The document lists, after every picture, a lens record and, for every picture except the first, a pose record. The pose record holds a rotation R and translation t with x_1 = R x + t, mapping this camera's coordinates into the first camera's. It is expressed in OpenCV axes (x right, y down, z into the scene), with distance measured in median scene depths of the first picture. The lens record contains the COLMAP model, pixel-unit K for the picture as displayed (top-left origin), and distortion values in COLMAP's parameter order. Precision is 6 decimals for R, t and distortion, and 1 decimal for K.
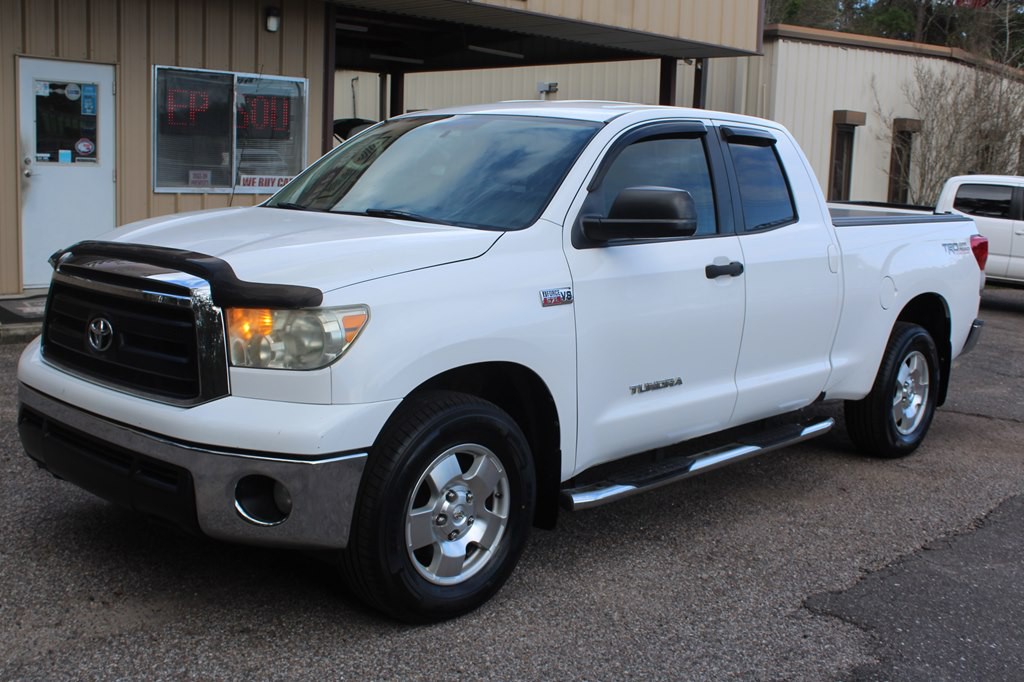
lens RADIAL K [[1162.6, 0, 507.9], [0, 1162.6, 339.9], [0, 0, 1]] dist [-0.125298, 0.198857]
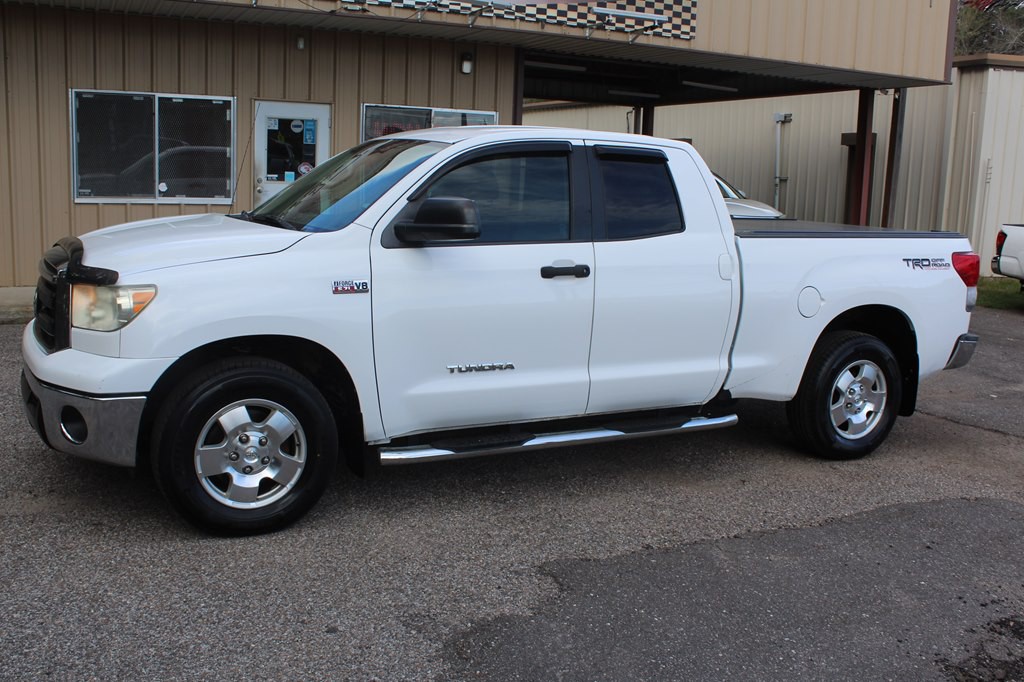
lens RADIAL K [[1023.2, 0, 505.3], [0, 1023.2, 345.6], [0, 0, 1]] dist [-0.142012, 0.160649]
pose [[0.944181, 0.052365, -0.325239, 0.475414], [-0.051459, 0.998610, 0.011395, 0.003870], [0.325384, 0.005978, 0.945563, 0.032333]]
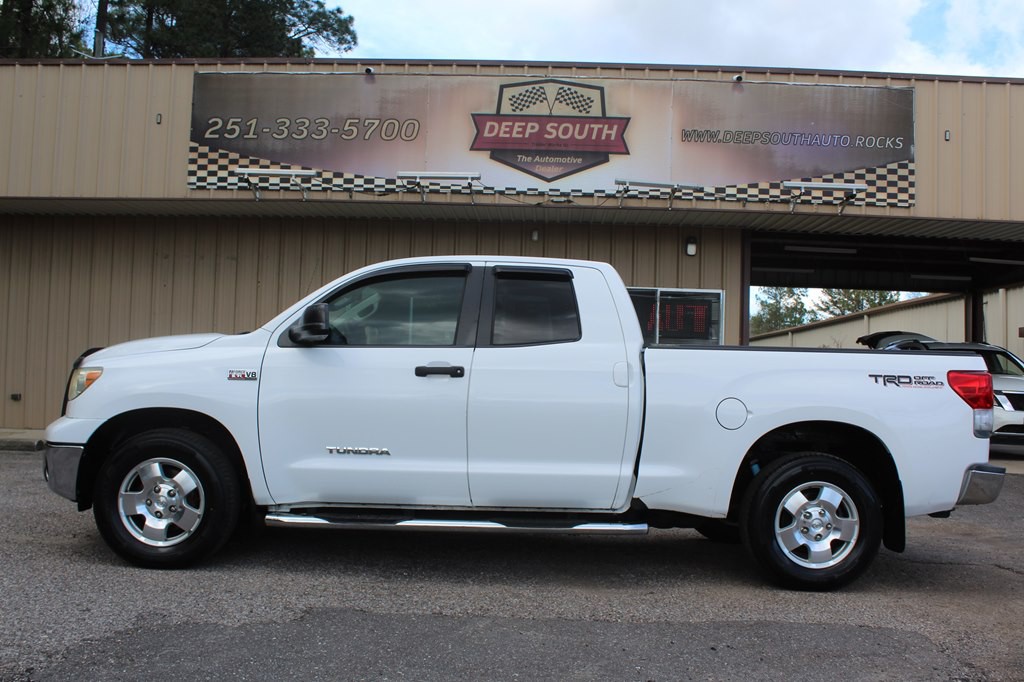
lens RADIAL K [[987.9, 0, 498.4], [0, 987.9, 336.1], [0, 0, 1]] dist [-0.146601, 0.157162]
pose [[0.696254, -0.047489, -0.716222, 1.054392], [-0.112339, 0.978304, -0.174073, 0.087612], [0.708950, 0.201659, 0.675813, 0.302798]]
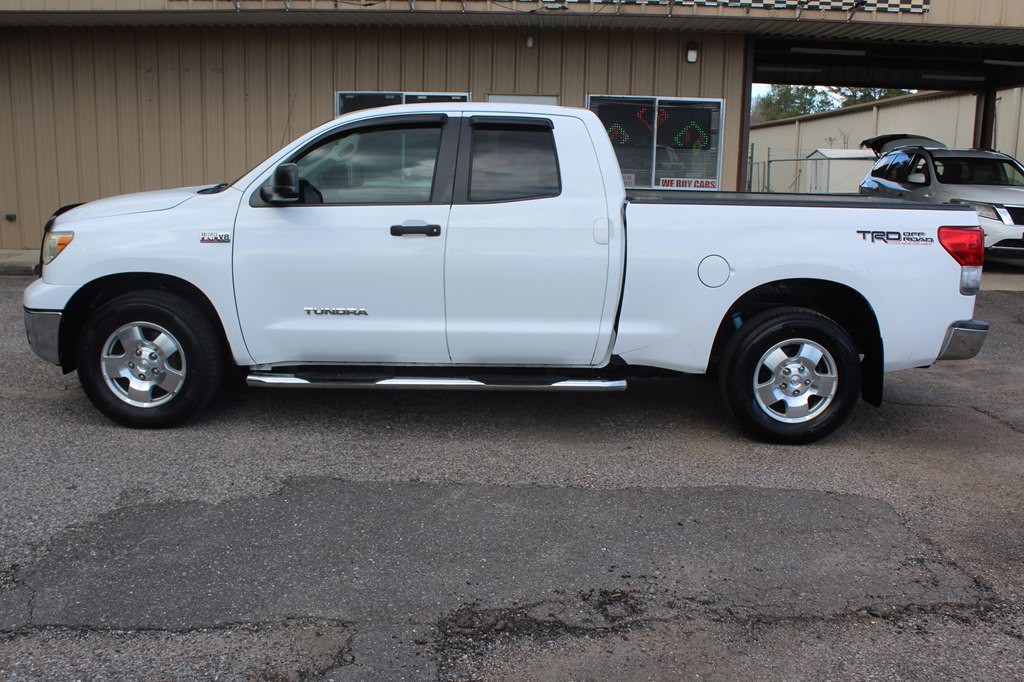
lens RADIAL K [[976.9, 0, 497.8], [0, 976.9, 344.3], [0, 0, 1]] dist [-0.144655, 0.151710]
pose [[0.690424, 0.113359, -0.714468, 1.053787], [-0.104360, 0.992922, 0.056692, -0.006961], [0.715838, 0.035421, 0.697368, 0.336751]]
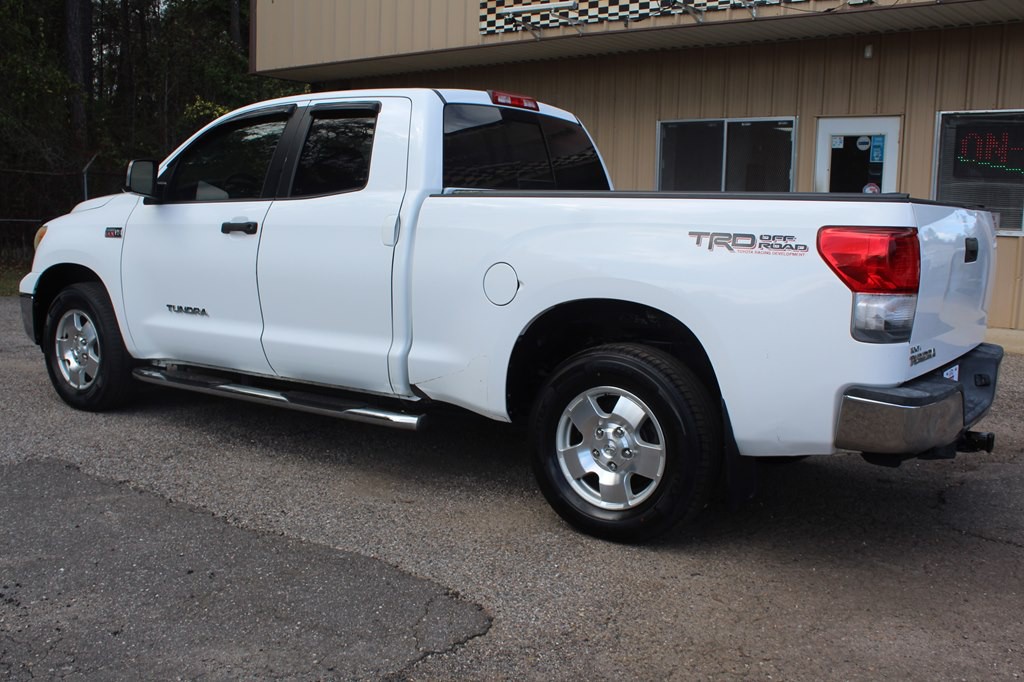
lens RADIAL K [[1023.2, 0, 505.3], [0, 1023.2, 345.6], [0, 0, 1]] dist [-0.142012, 0.160649]
pose [[0.134893, 0.096717, -0.986129, 1.292799], [-0.168427, 0.982980, 0.073369, -0.065627], [0.976441, 0.156193, 0.148887, 1.164794]]
